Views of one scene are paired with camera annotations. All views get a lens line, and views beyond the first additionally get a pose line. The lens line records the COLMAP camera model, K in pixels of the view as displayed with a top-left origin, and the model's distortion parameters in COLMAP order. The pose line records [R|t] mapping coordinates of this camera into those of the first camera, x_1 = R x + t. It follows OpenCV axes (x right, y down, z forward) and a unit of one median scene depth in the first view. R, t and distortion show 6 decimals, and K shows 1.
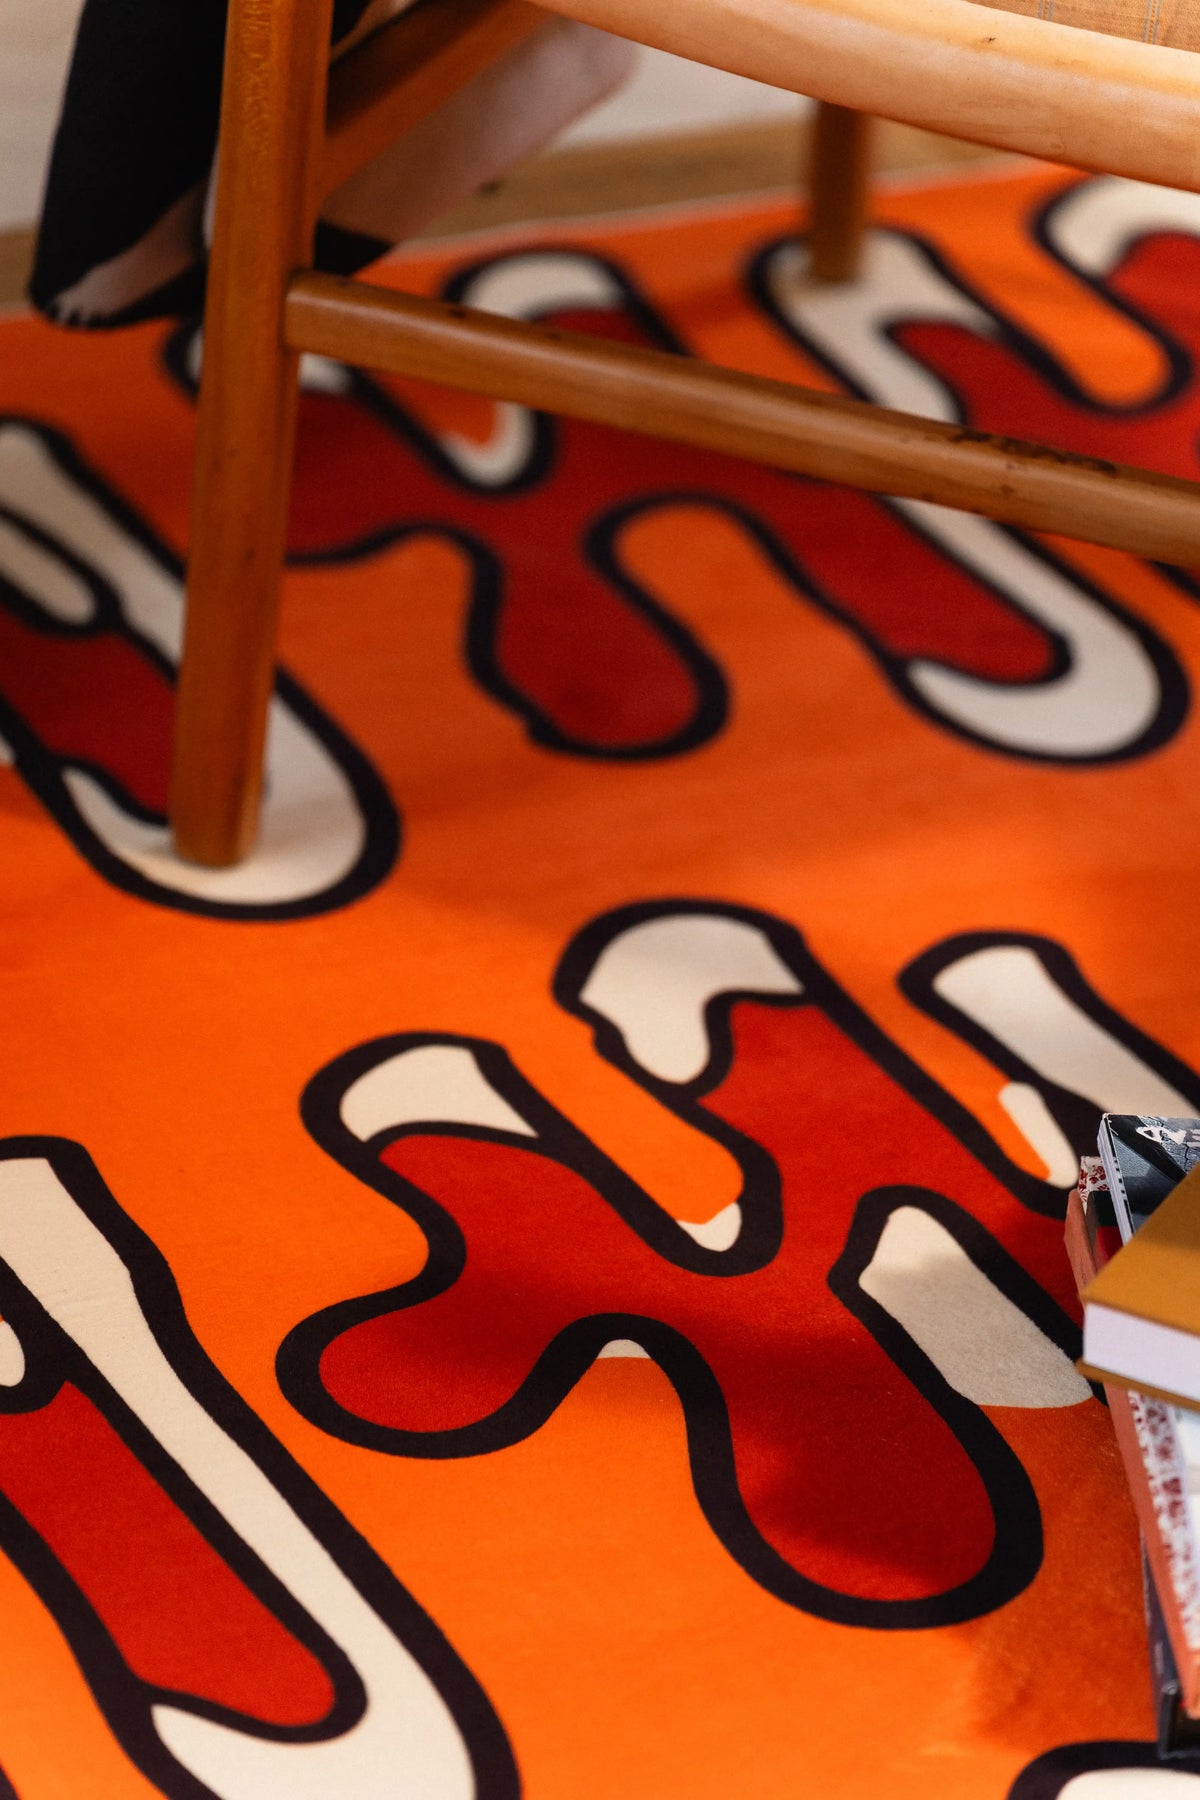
lens RADIAL K [[7556.4, 0, 615.2], [0, 7556.4, 898.3], [0, 0, 1]] dist [0.054359, 0.000000]
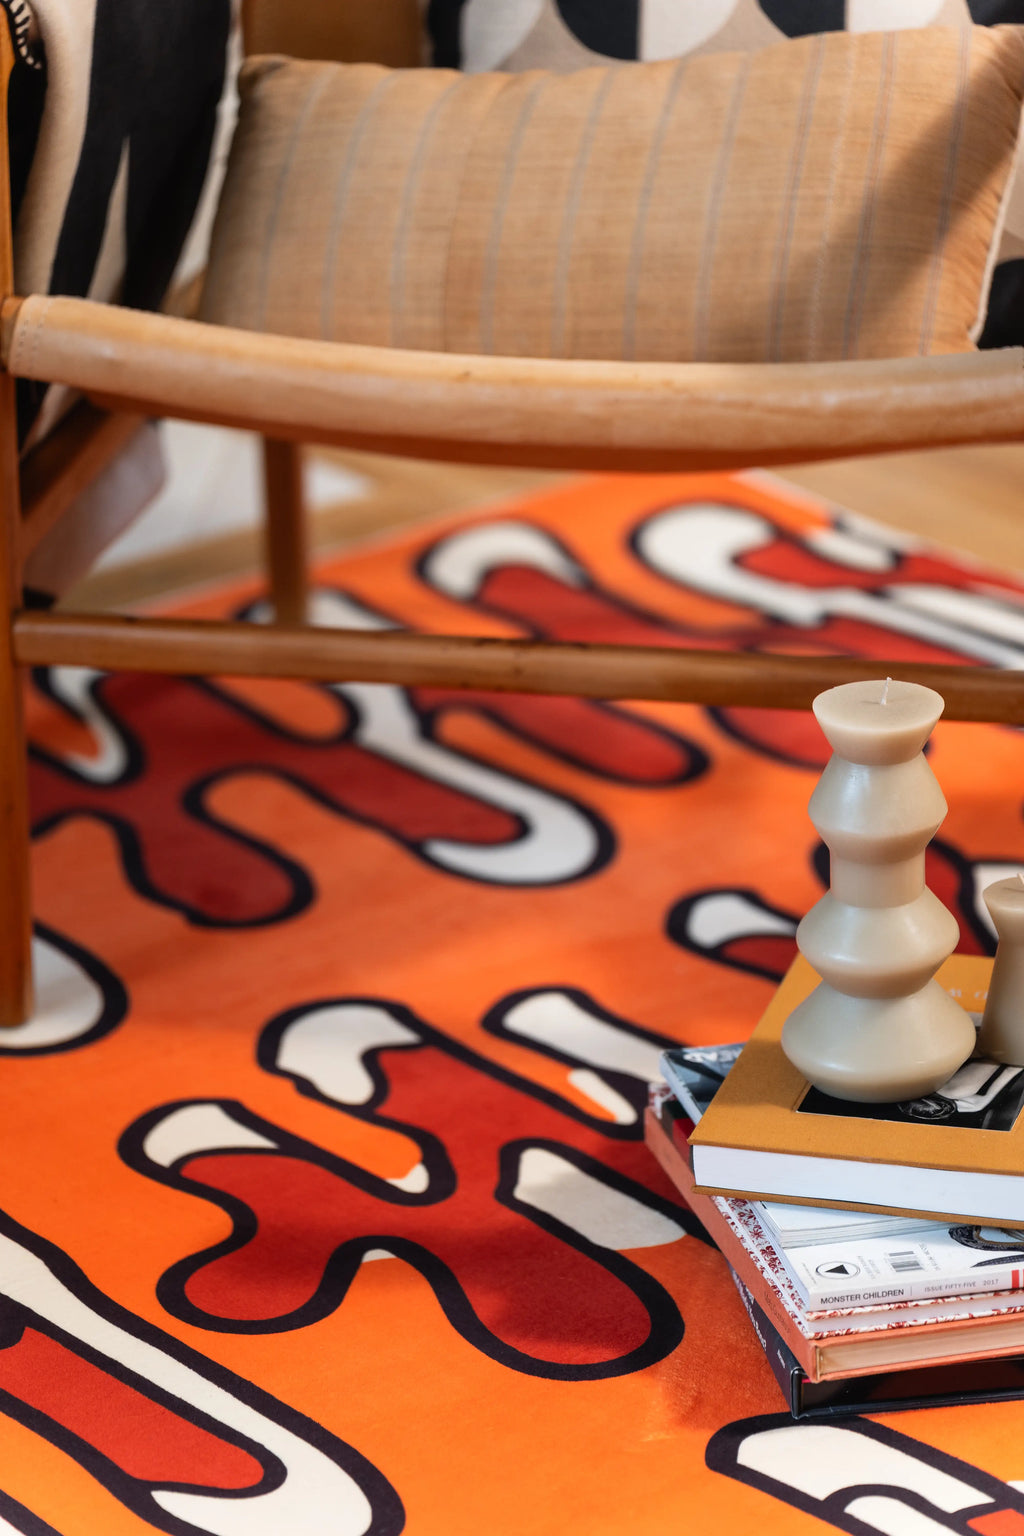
lens RADIAL K [[6448.1, 0, 486.9], [0, 6448.1, 867.6], [0, 0, 1]] dist [0.054359, 0.000000]
pose [[0.980110, -0.157703, 0.120475, -0.113335], [0.167609, 0.982841, -0.077012, 0.081250], [-0.106263, 0.095673, 0.989725, -0.269342]]
